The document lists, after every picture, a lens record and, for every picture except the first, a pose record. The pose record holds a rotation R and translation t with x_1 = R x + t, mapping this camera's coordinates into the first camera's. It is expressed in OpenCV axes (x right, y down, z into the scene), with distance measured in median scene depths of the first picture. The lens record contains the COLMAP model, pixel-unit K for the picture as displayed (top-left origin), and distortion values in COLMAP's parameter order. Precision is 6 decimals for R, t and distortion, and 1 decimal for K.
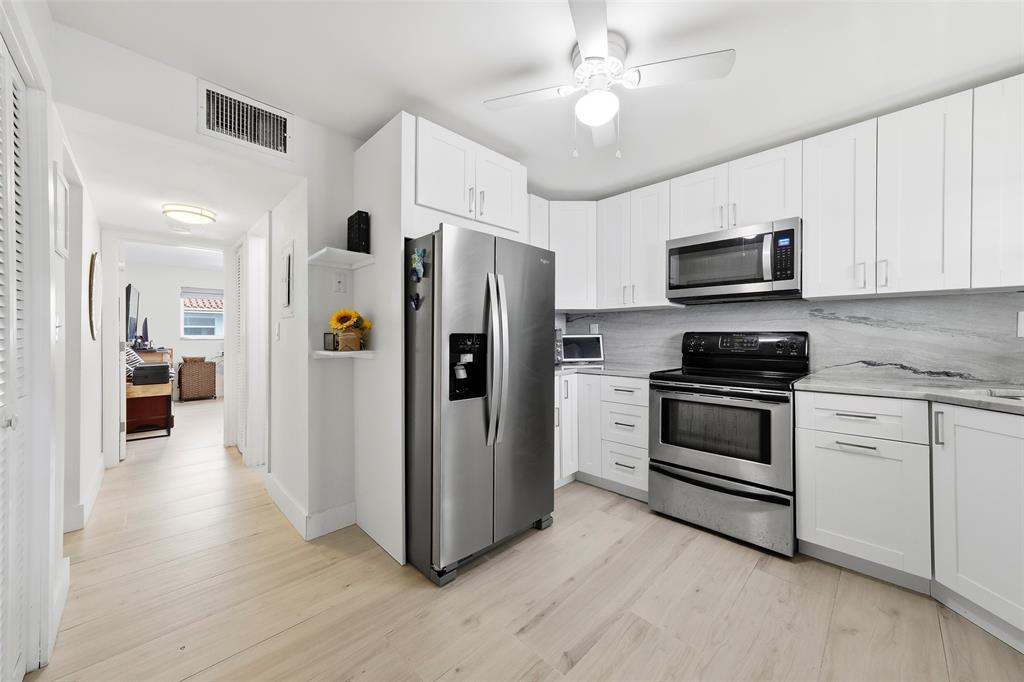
lens RADIAL K [[361.4, 0, 510.1], [0, 361.4, 339.1], [0, 0, 1]] dist [0.001284, 0.000135]
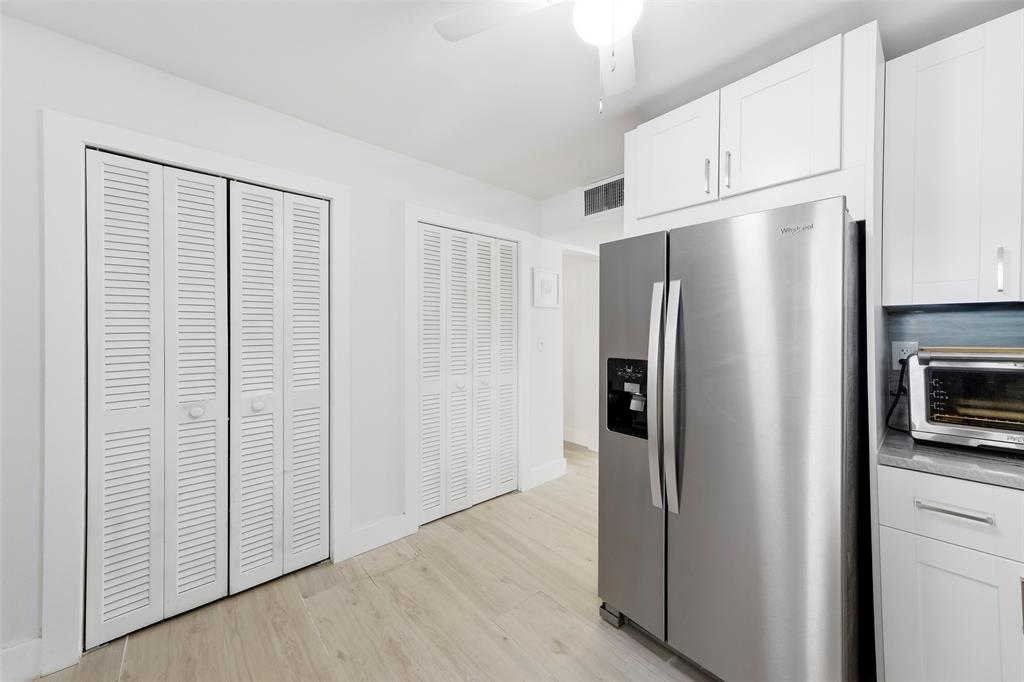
lens RADIAL K [[361.4, 0, 507.2], [0, 361.4, 331.2], [0, 0, 1]] dist [0.001284, 0.000135]
pose [[-0.032216, -0.002261, -0.999478, 0.753548], [-0.006234, 0.999978, -0.002062, -0.078753], [0.999461, 0.006165, -0.032230, 0.733994]]
